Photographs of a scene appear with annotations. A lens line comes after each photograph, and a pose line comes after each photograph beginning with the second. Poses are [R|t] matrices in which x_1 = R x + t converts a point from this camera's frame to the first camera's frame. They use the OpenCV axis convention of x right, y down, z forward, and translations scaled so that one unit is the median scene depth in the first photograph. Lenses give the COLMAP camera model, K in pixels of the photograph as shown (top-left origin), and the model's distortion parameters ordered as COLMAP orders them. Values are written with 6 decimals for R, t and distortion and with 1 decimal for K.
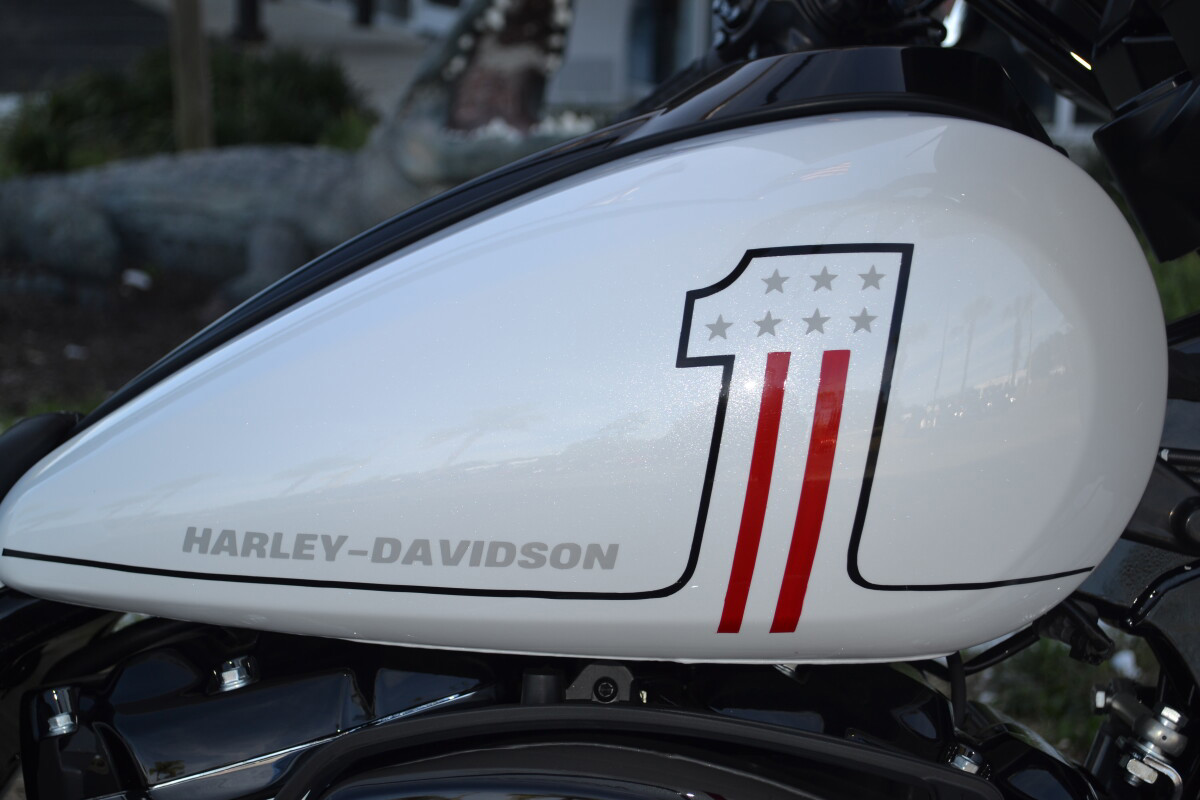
lens RADIAL K [[2046.1, 0, 606.2], [0, 2046.1, 401.8], [0, 0, 1]] dist [-0.001173, 0.000000]
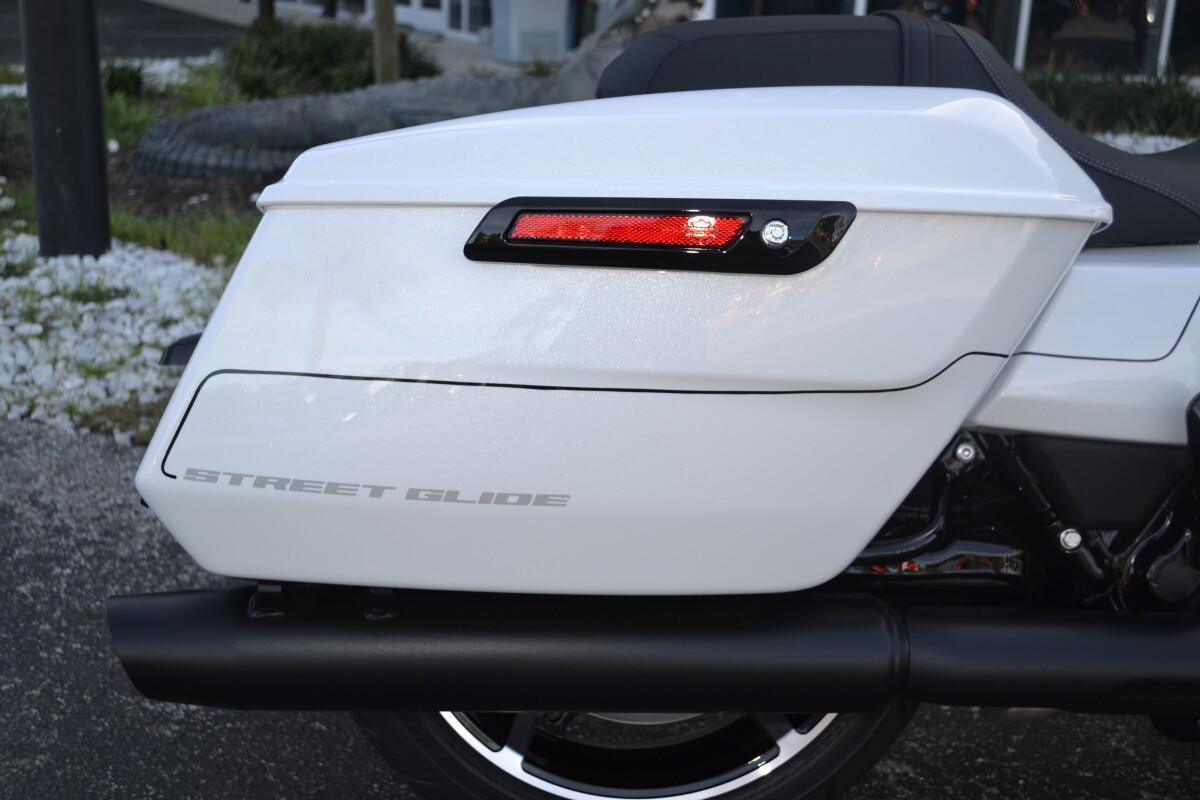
lens RADIAL K [[1352.0, 0, 595.5], [0, 1352.0, 399.7], [0, 0, 1]] dist [-0.057734, 0.000000]
pose [[0.991544, -0.037738, 0.124166, -1.301278], [0.026507, 0.995508, 0.090892, 0.193543], [-0.127039, -0.086832, 0.988090, -0.263374]]
